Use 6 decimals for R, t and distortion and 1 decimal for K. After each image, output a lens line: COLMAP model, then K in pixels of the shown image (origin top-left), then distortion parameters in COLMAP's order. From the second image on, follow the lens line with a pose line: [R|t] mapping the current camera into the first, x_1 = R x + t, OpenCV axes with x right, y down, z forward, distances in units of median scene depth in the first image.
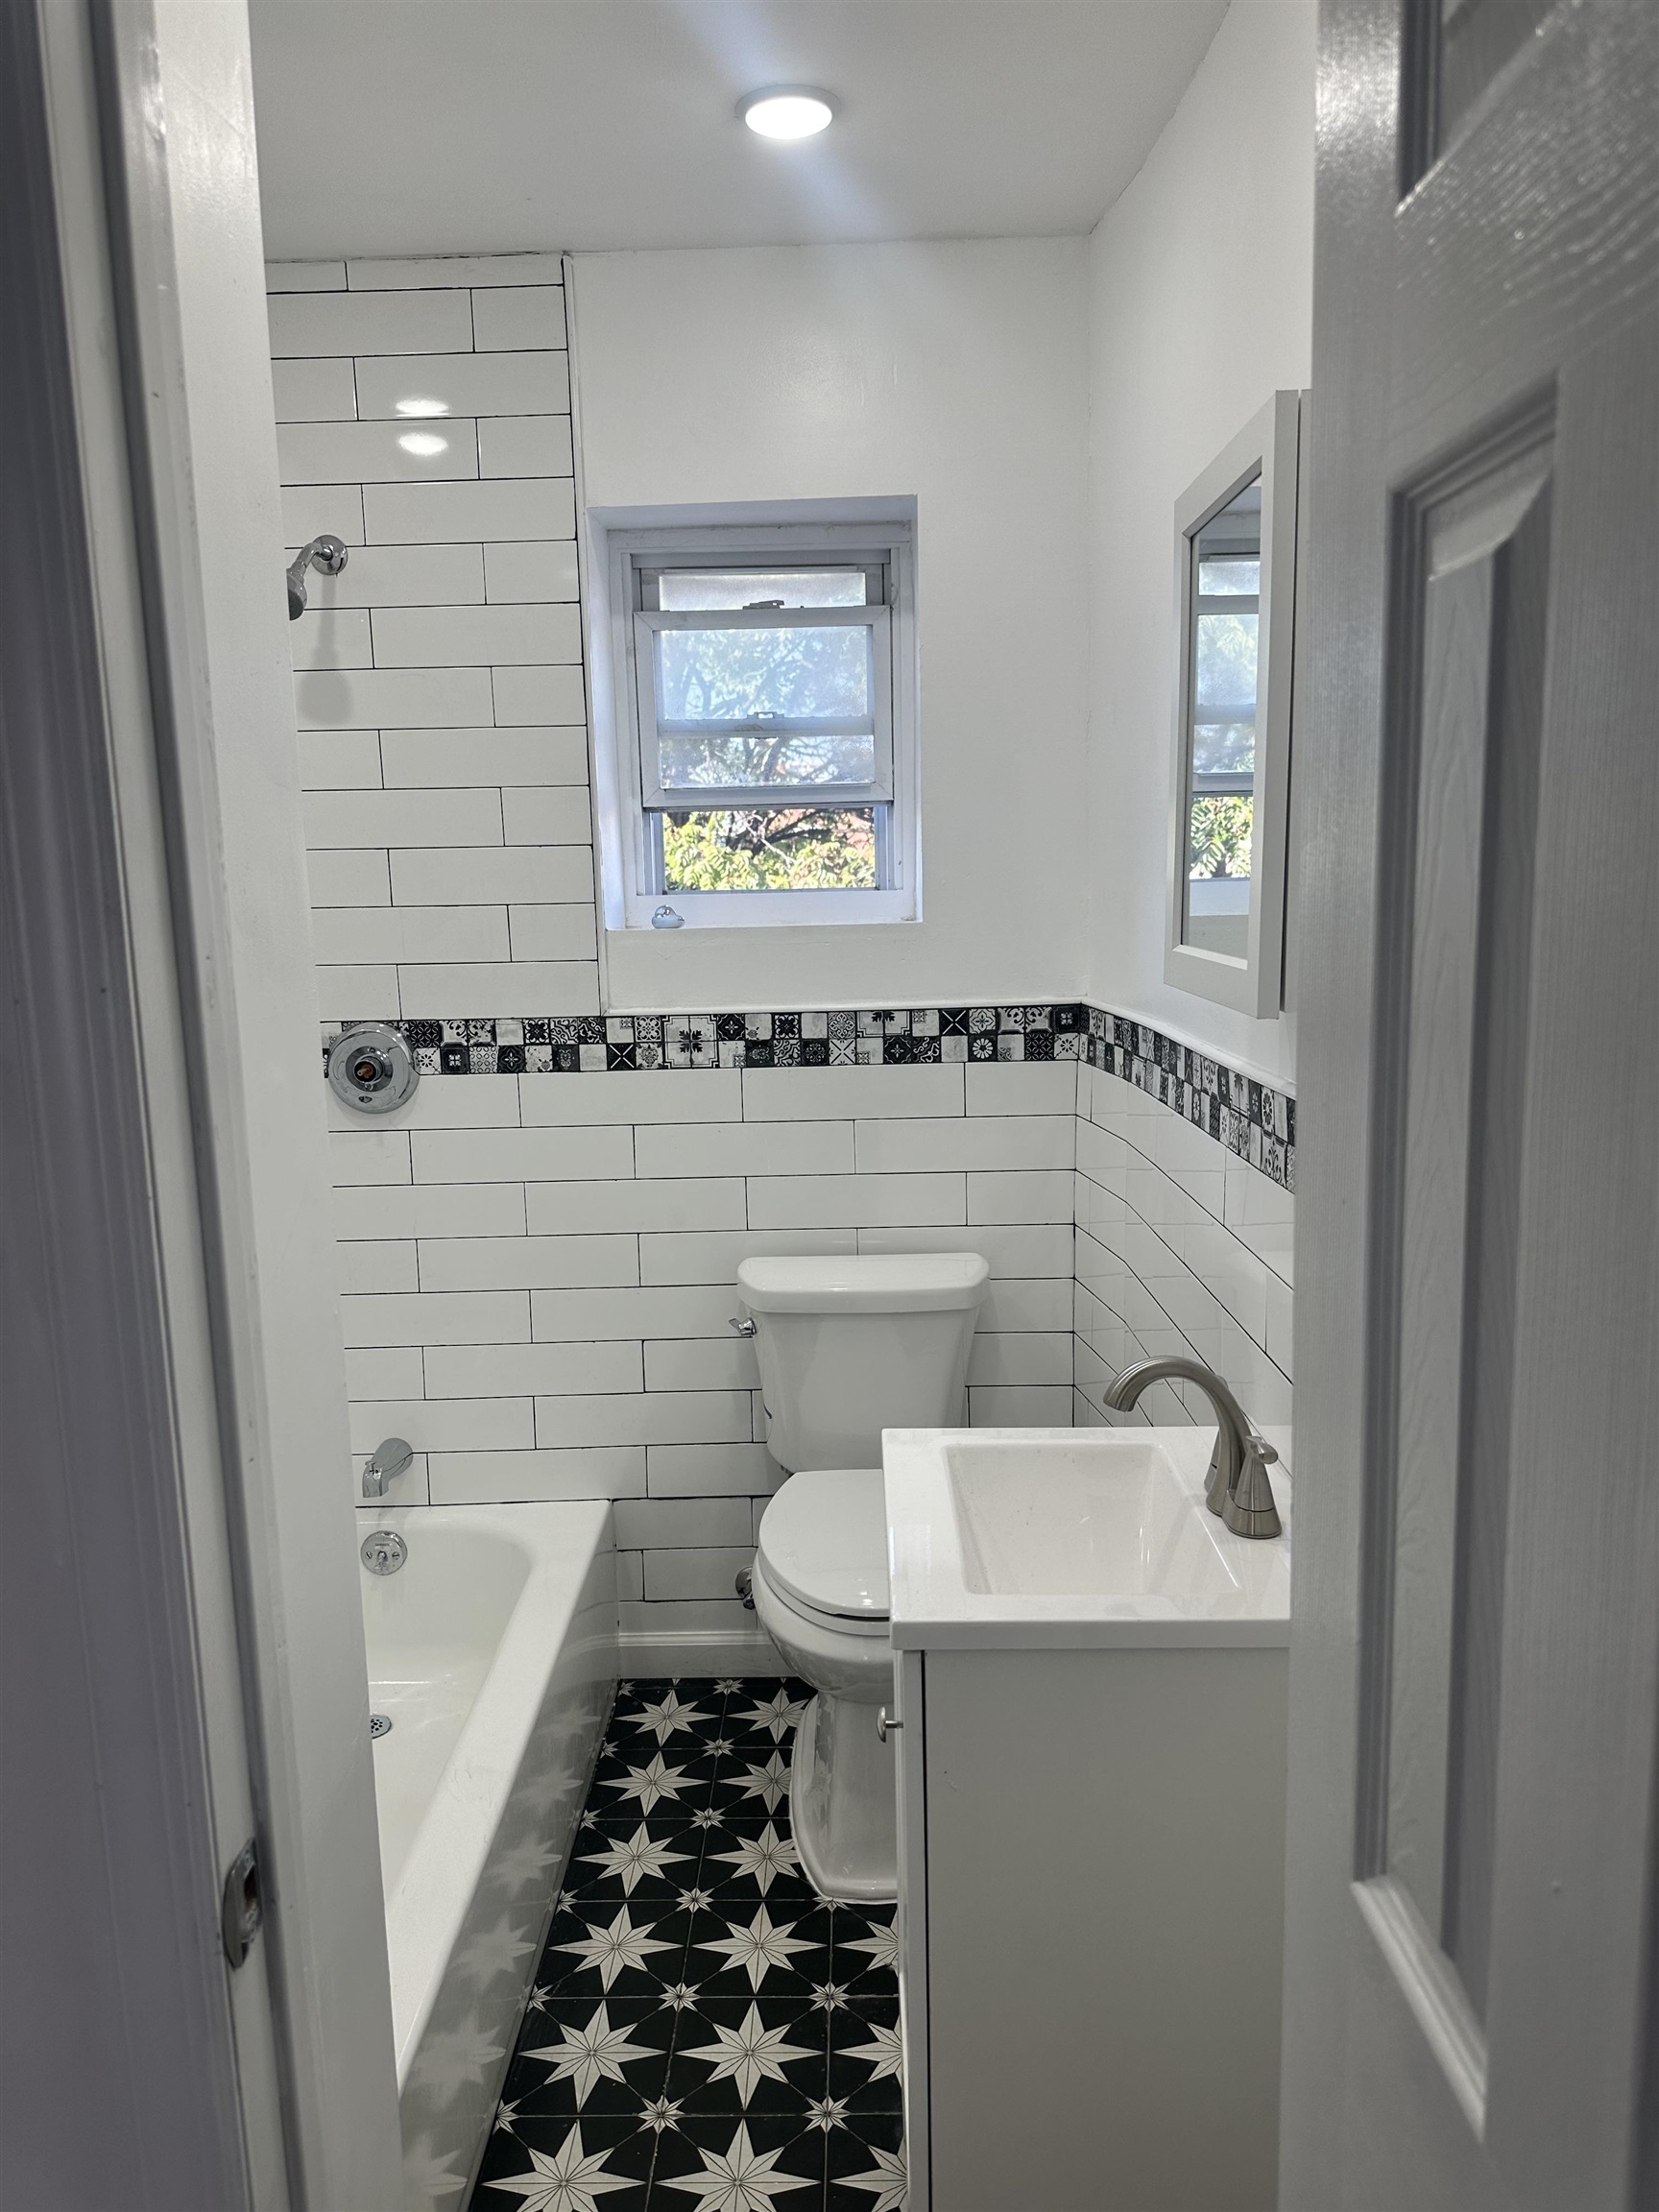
lens RADIAL K [[1616.4, 0, 826.6], [0, 1616.4, 1122.4], [0, 0, 1]] dist [0.179918, -0.307738]
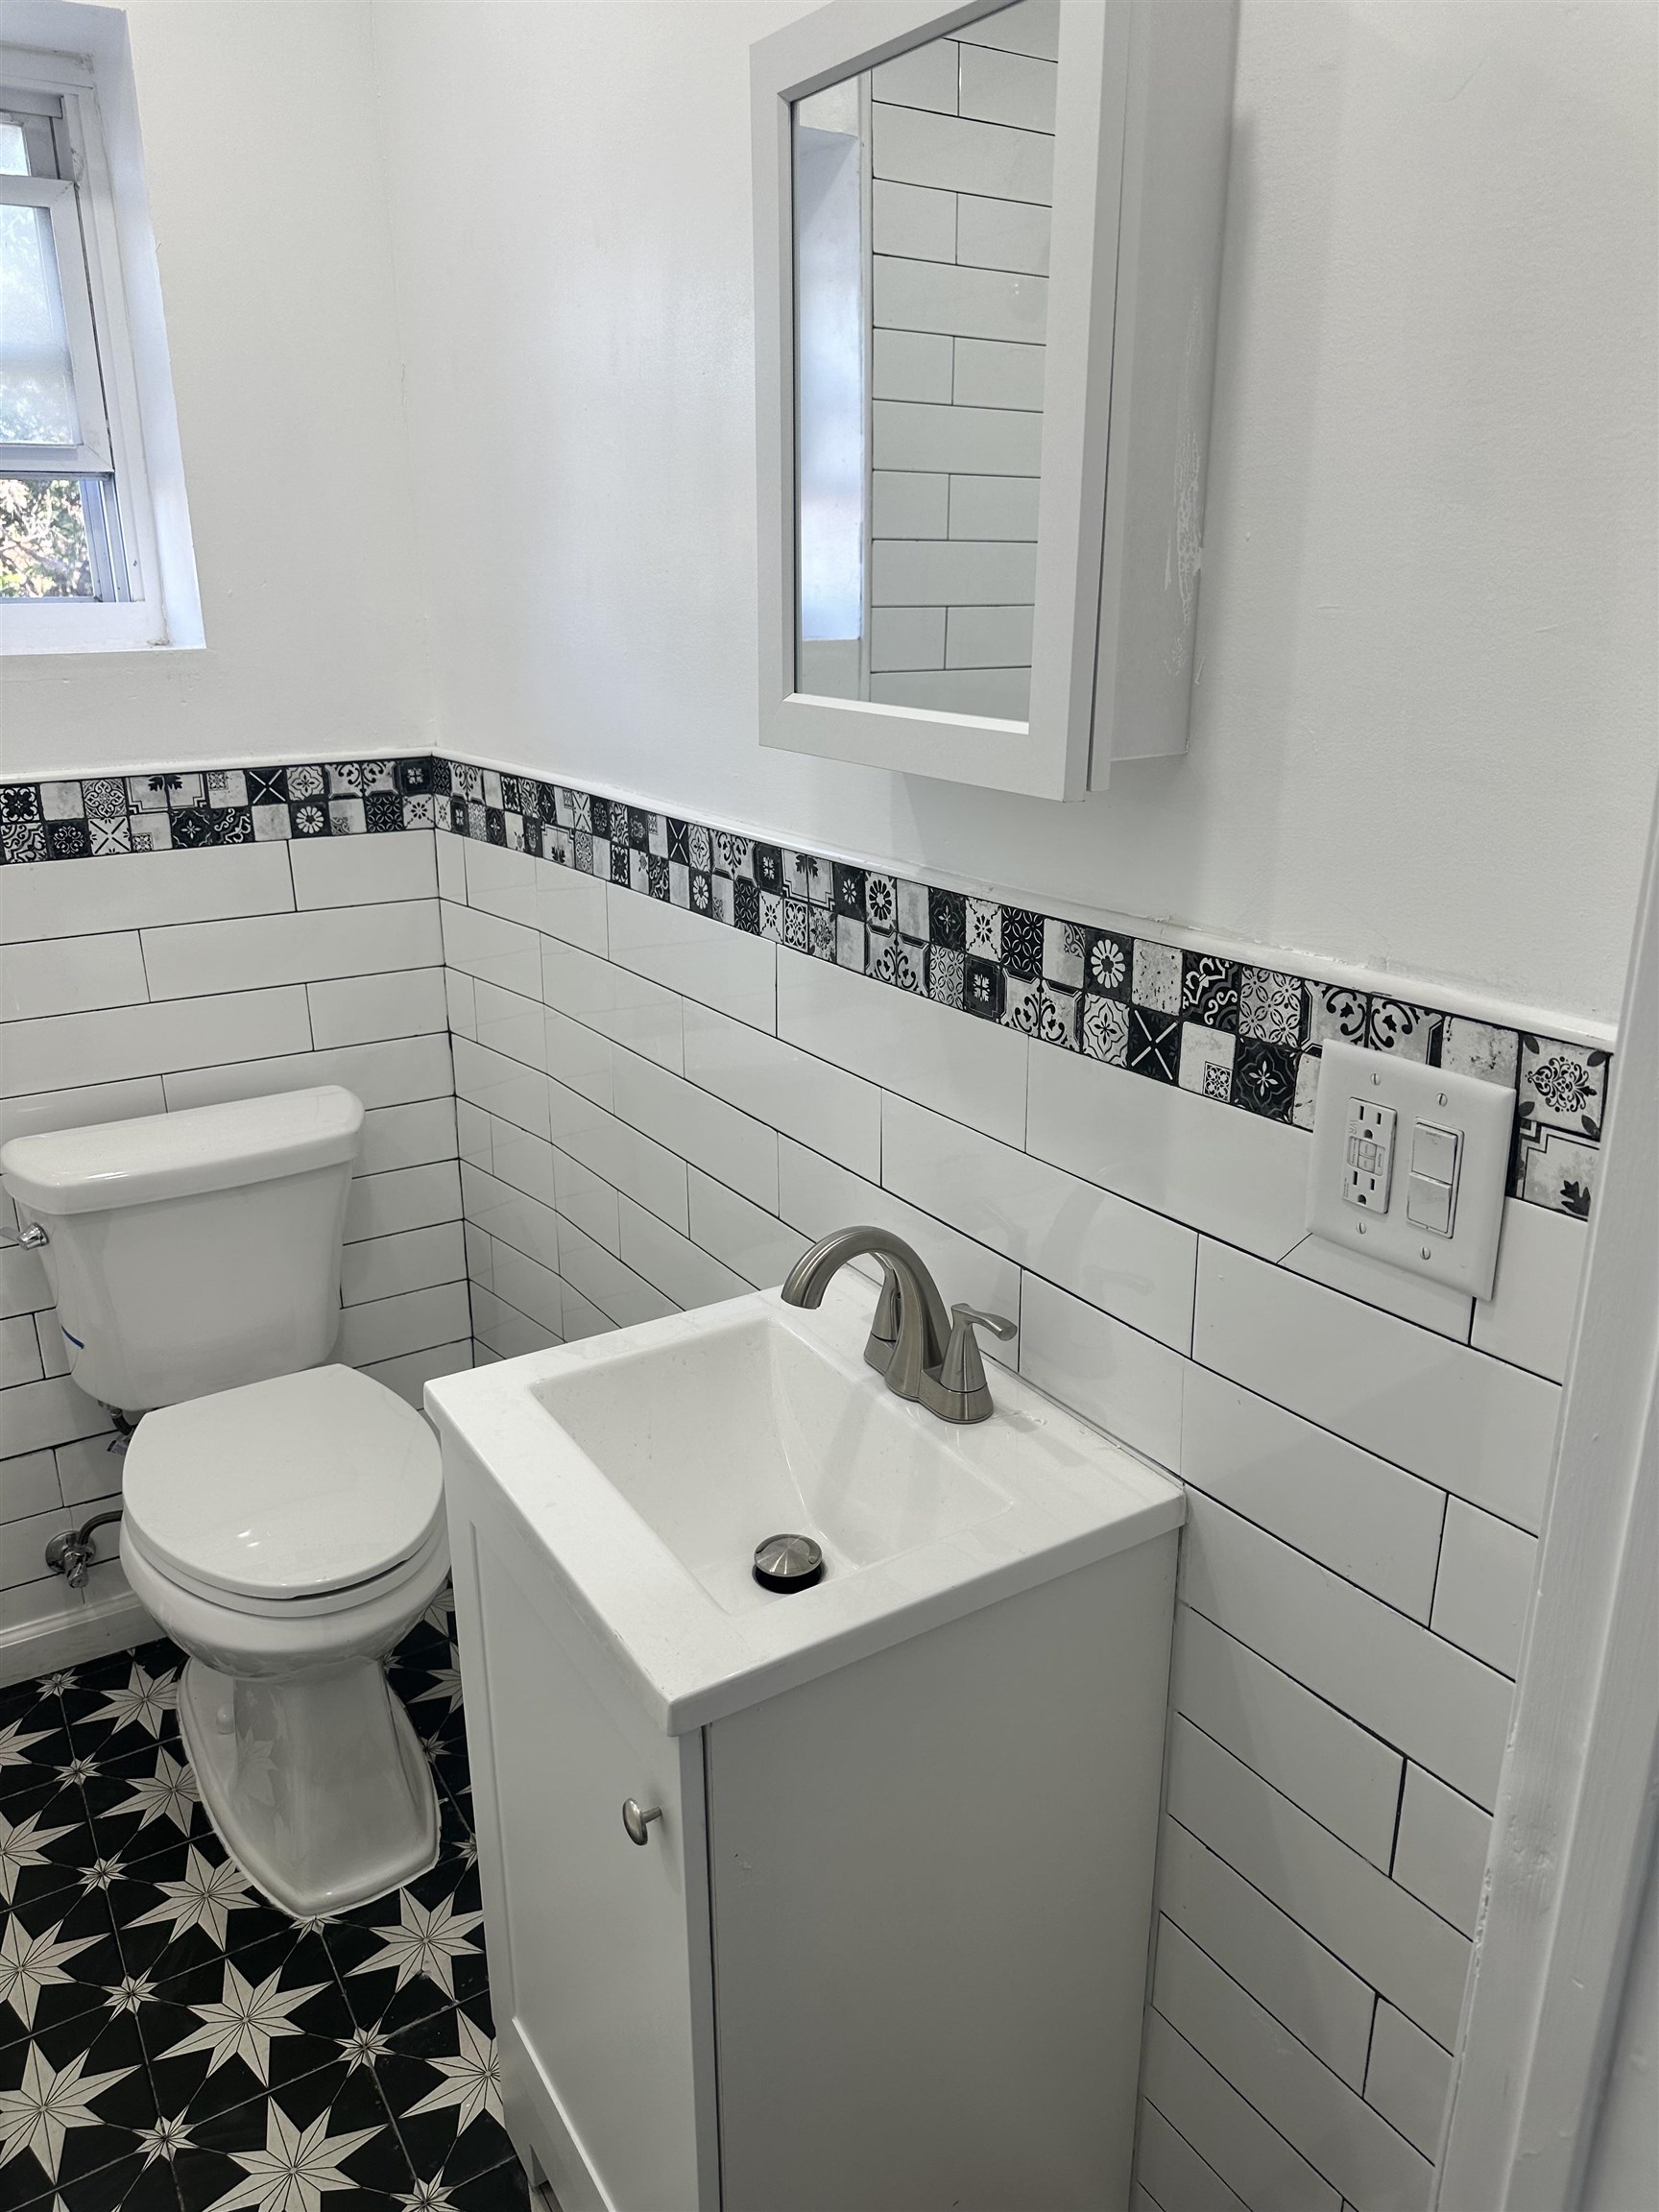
lens RADIAL K [[1605.3, 0, 829.5], [0, 1605.3, 1106.0], [0, 0, 1]] dist [0.111754, -0.132906]
pose [[0.838480, -0.157221, 0.521759, -0.119947], [0.070612, 0.980750, 0.182053, -0.035833], [-0.540338, -0.115805, 0.833441, 0.214890]]
